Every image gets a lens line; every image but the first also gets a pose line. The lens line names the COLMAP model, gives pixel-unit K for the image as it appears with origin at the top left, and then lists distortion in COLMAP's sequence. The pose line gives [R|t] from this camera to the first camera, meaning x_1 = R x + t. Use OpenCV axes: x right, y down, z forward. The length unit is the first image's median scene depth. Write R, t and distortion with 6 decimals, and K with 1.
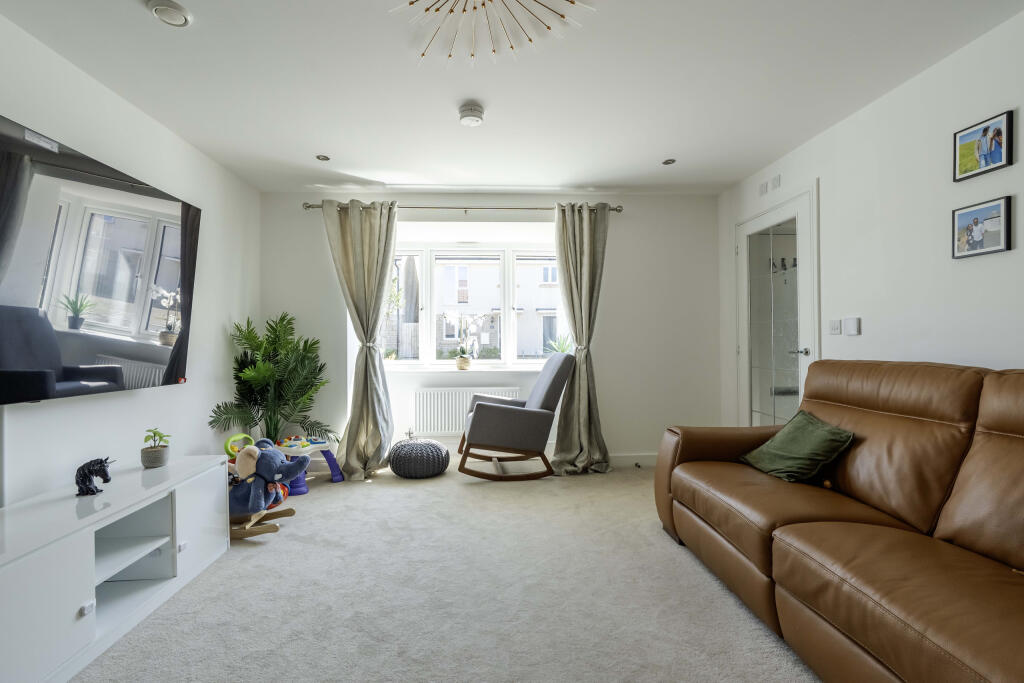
lens RADIAL K [[467.4, 0, 512.0], [0, 467.4, 341.5], [0, 0, 1]] dist [-0.000010, 0.000220]
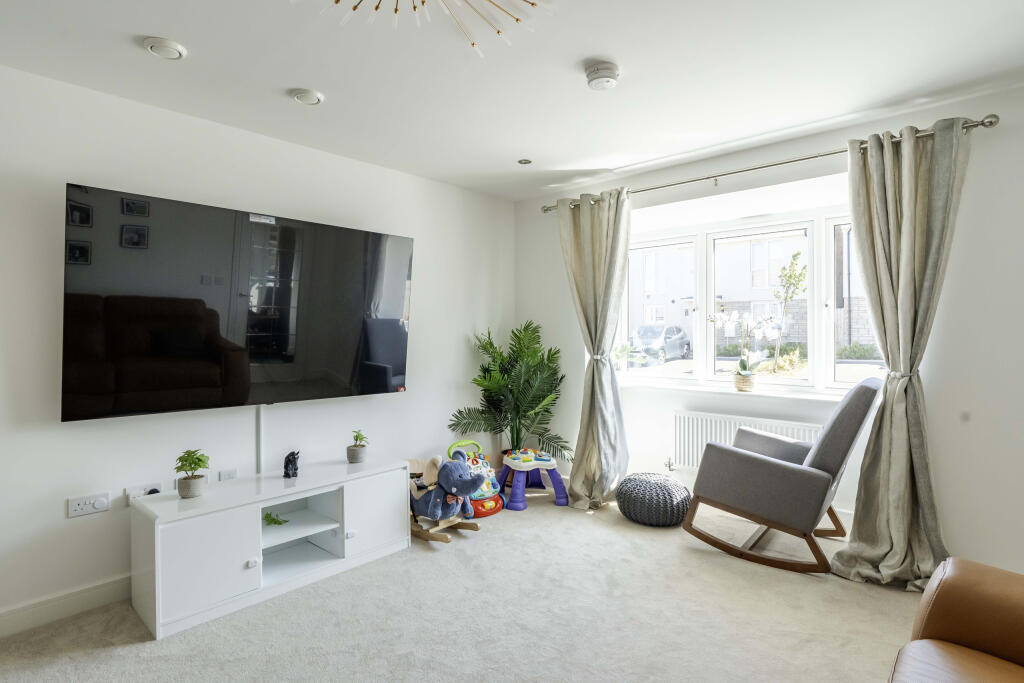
lens RADIAL K [[535.5, 0, 514.1], [0, 535.5, 334.8], [0, 0, 1]] dist [-0.002666, -0.000004]
pose [[0.702857, 0.008880, -0.711275, 0.306127], [-0.001326, 0.999937, 0.011174, -0.047405], [0.711330, -0.006911, 0.702825, 0.190187]]
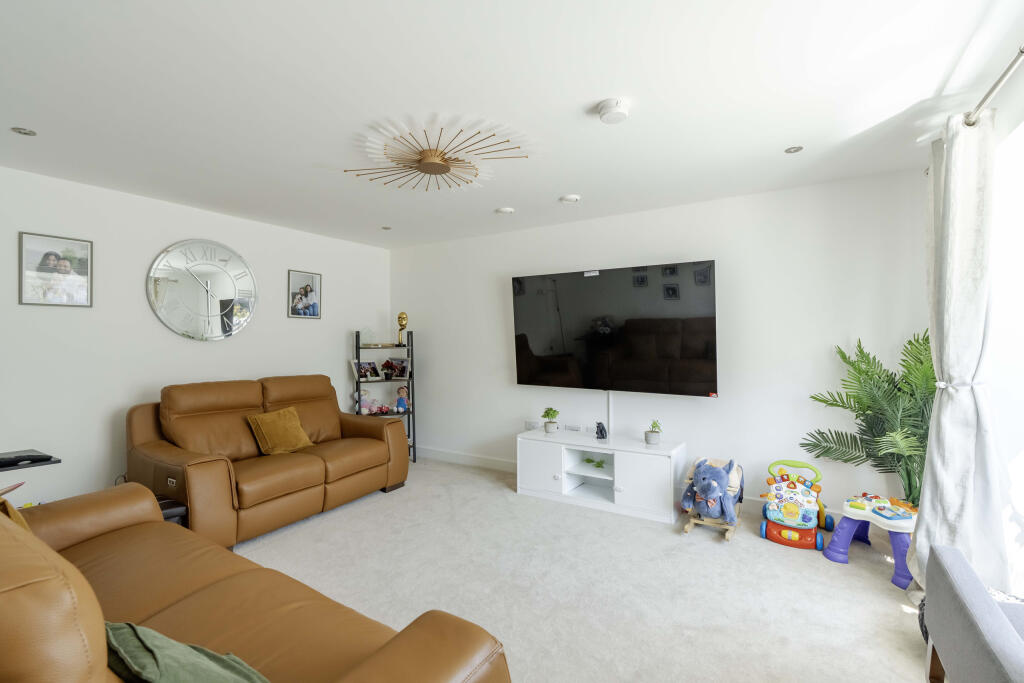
lens RADIAL K [[467.4, 0, 512.0], [0, 467.4, 341.5], [0, 0, 1]] dist [-0.000010, 0.000220]
pose [[-0.581406, 0.009798, -0.813555, 0.480571], [0.009102, 0.999943, 0.005537, -0.055468], [0.813563, -0.004186, -0.581462, 0.925181]]
